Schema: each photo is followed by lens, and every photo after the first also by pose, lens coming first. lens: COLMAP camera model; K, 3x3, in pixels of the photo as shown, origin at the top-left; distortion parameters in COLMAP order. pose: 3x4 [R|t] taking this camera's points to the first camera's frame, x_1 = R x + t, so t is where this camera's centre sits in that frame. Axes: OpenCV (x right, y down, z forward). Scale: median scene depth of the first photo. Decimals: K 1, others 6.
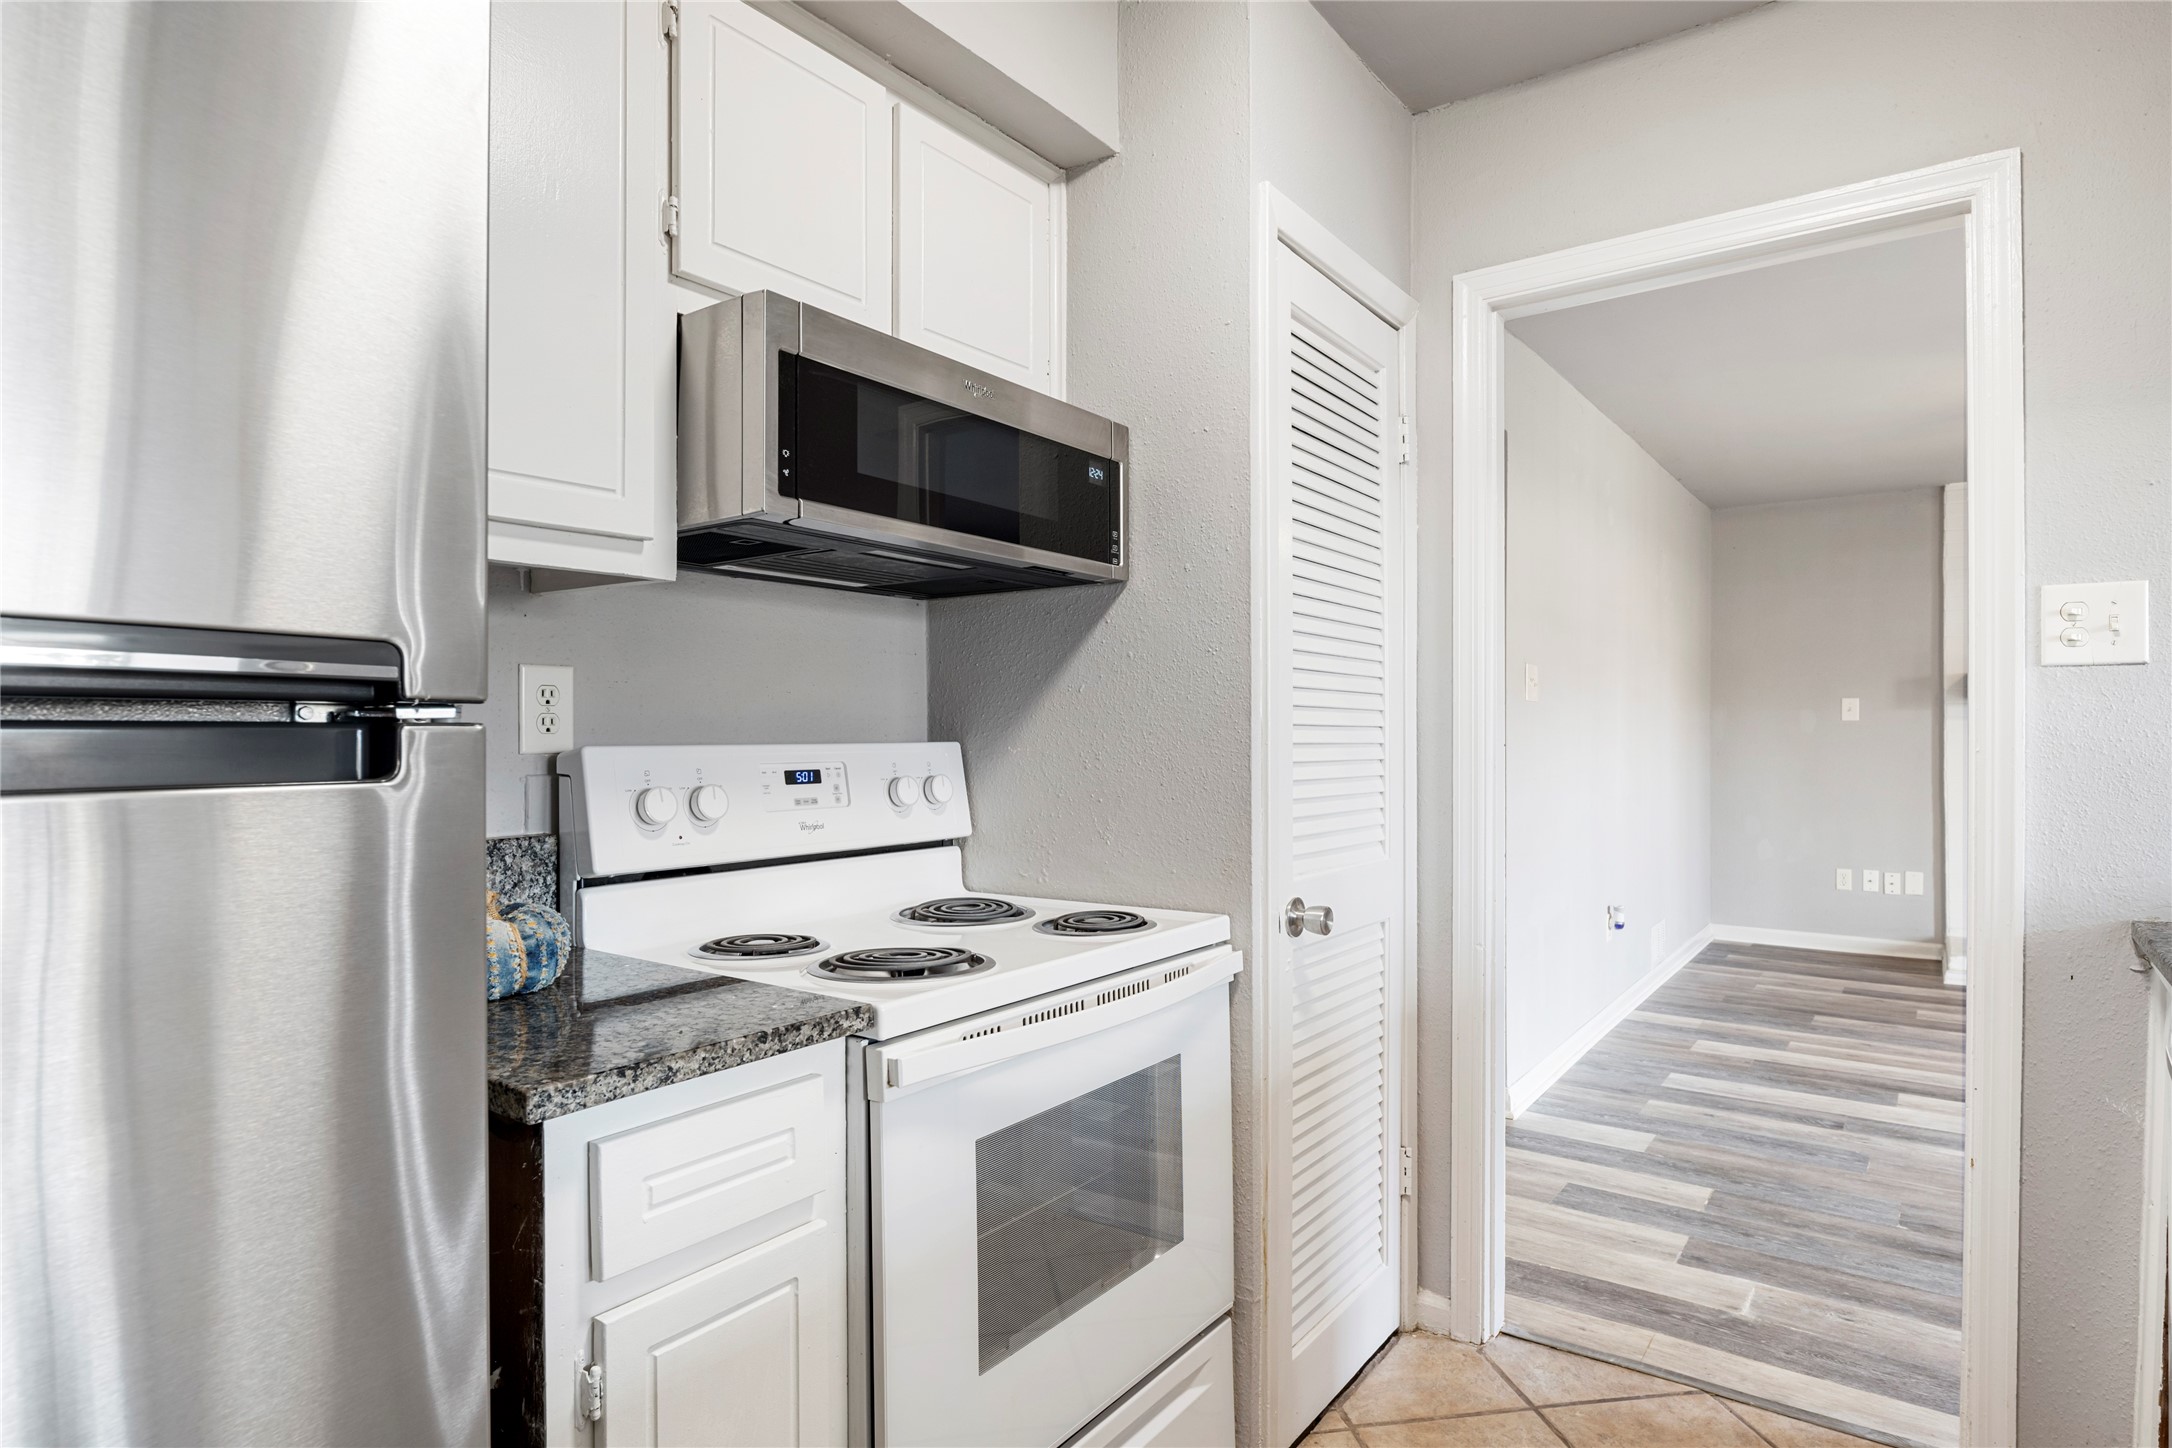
lens RADIAL K [[1181.9, 0, 1076.4], [0, 1181.9, 727.7], [0, 0, 1]] dist [-0.004888, -0.002351]
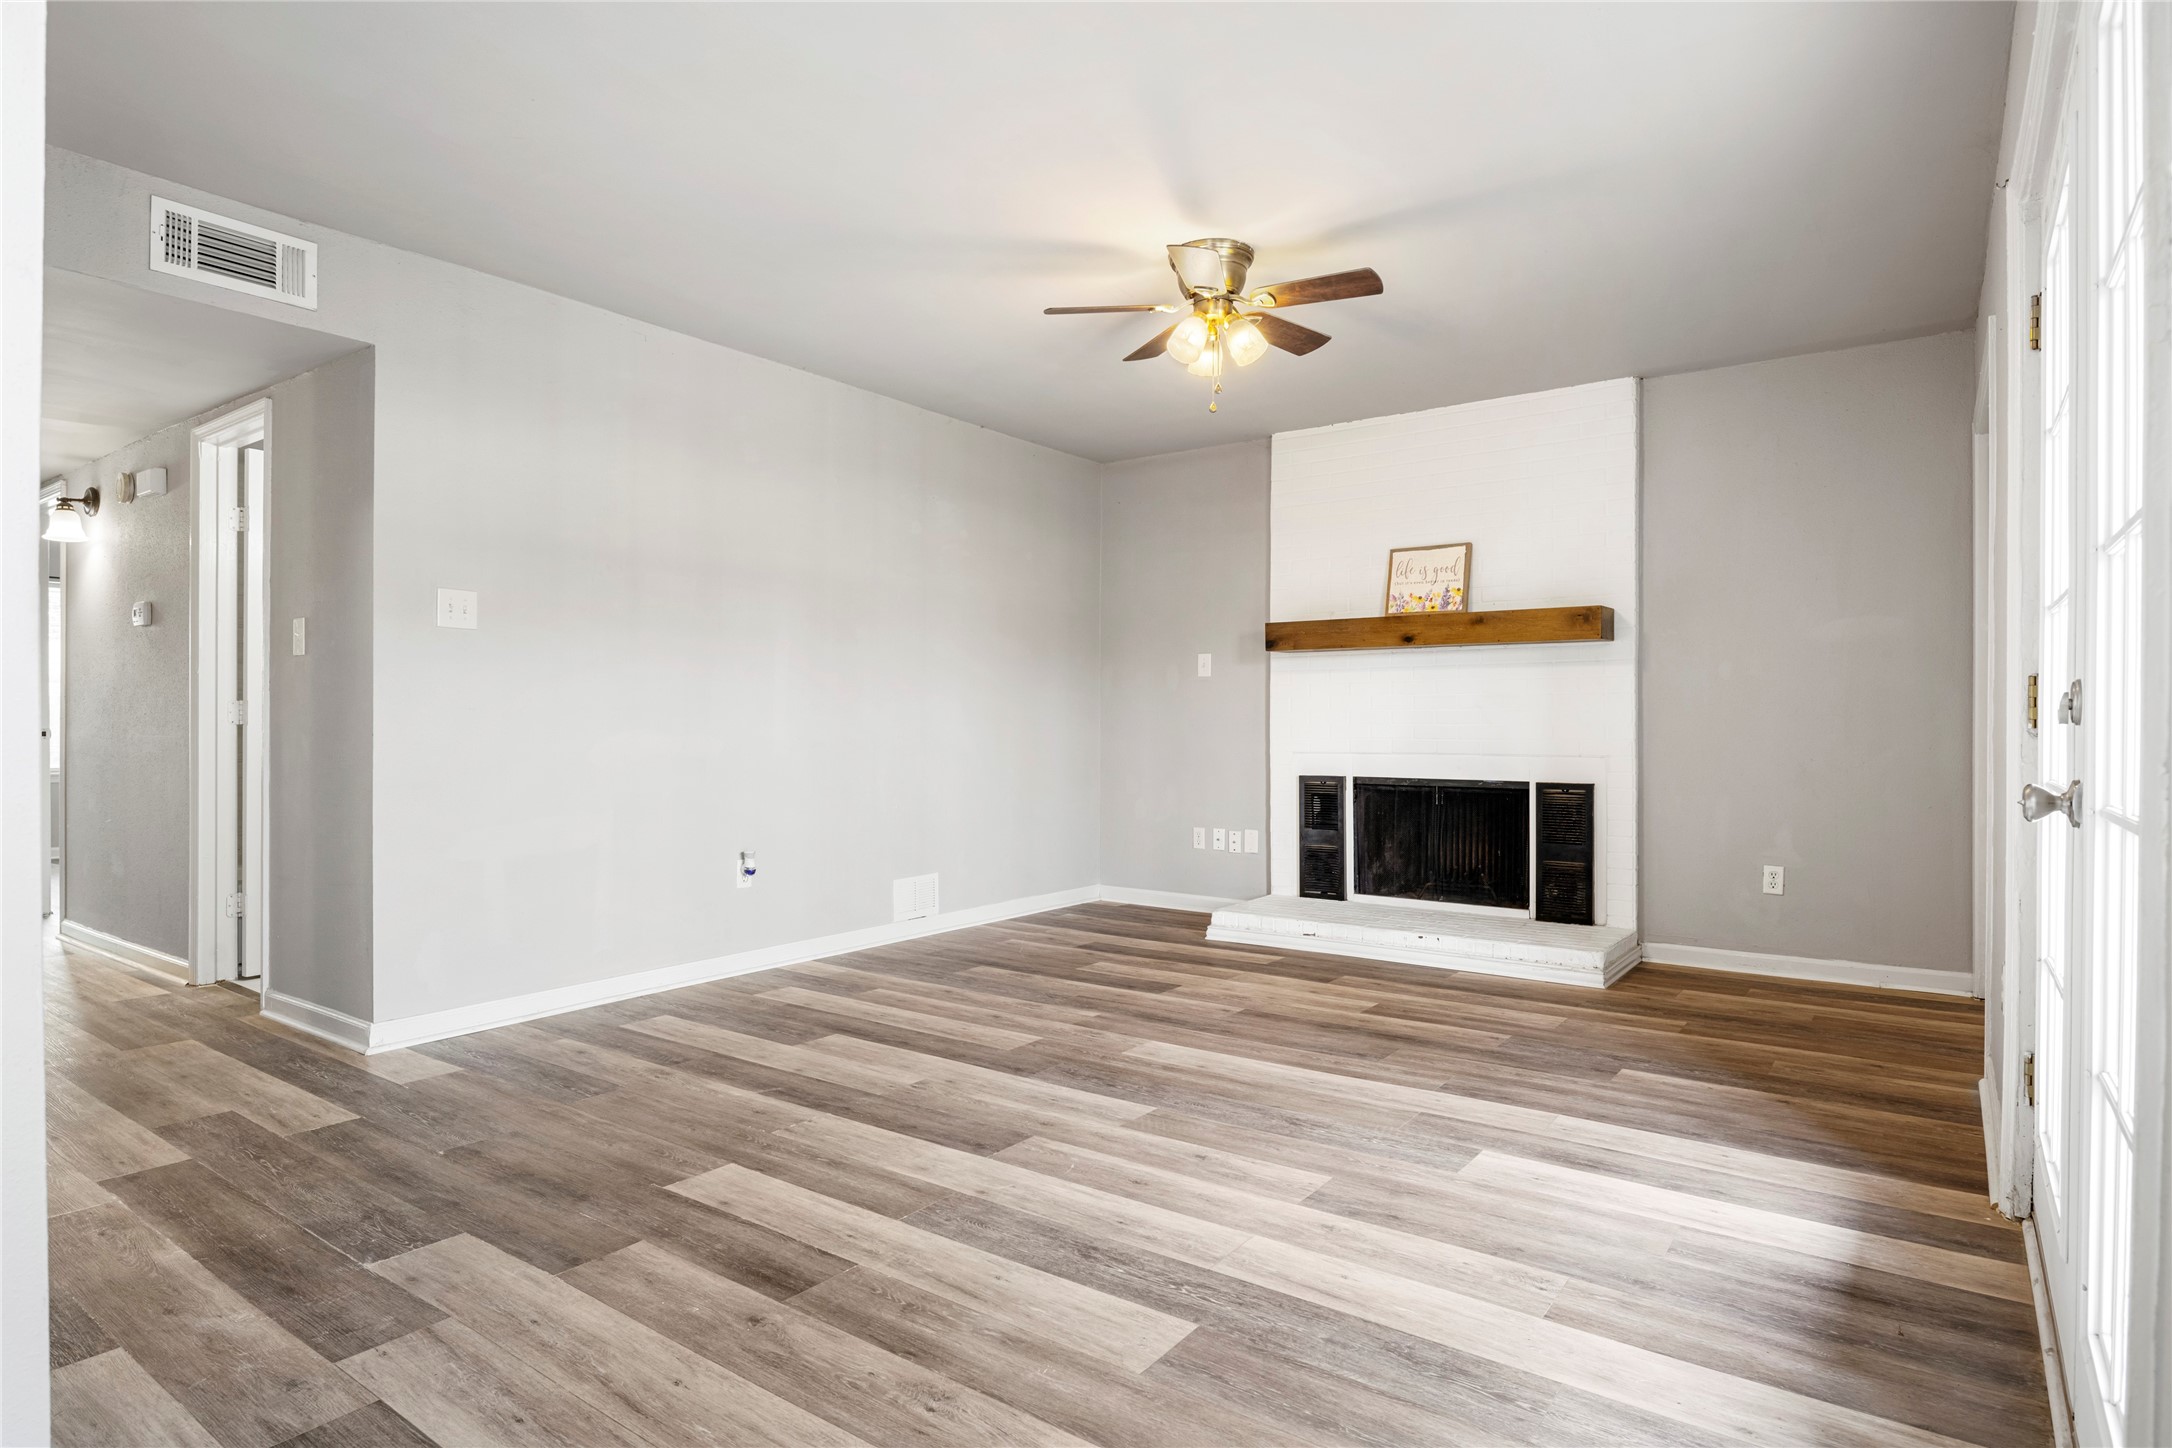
lens RADIAL K [[1181.9, 0, 1089.3], [0, 1181.9, 723.5], [0, 0, 1]] dist [-0.004888, -0.002351]
pose [[0.999932, 0.005925, 0.010019, 0.968633], [-0.005933, 0.999982, 0.000714, 0.058506], [-0.010015, -0.000773, 0.999950, 0.032808]]
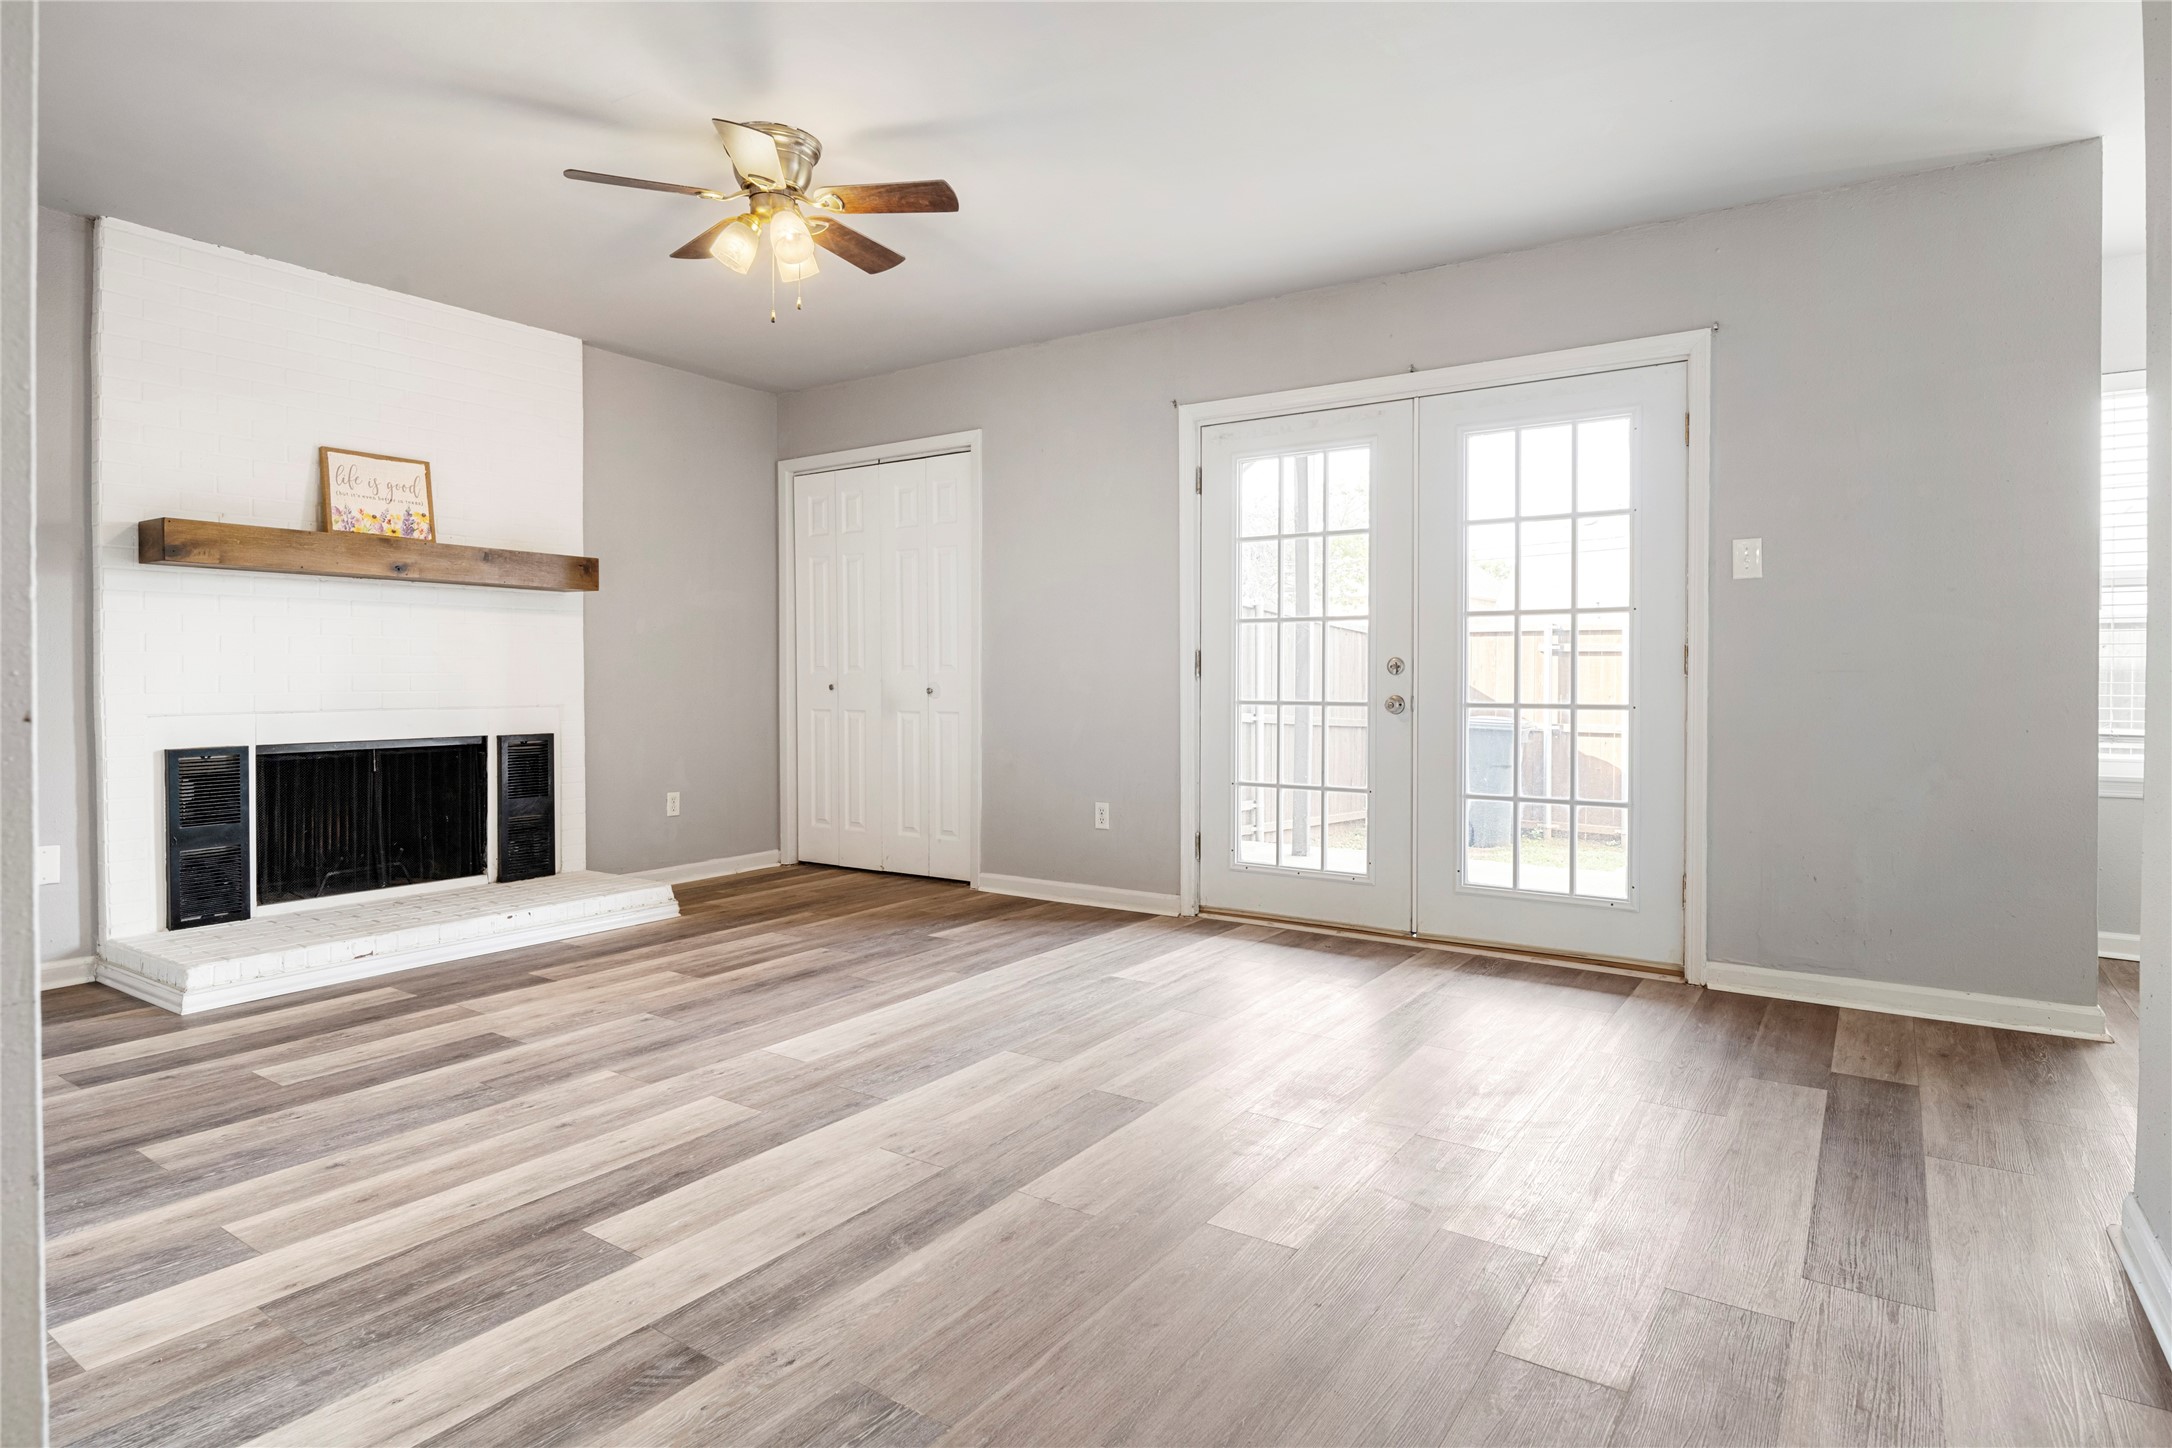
lens RADIAL K [[1181.9, 0, 1067.8], [0, 1181.9, 681.8], [0, 0, 1]] dist [-0.004888, -0.002351]
pose [[-0.038641, -0.000332, 0.999253, 0.166359], [-0.001791, 0.999998, 0.000263, 0.065213], [-0.999252, -0.001779, -0.038641, 0.865908]]
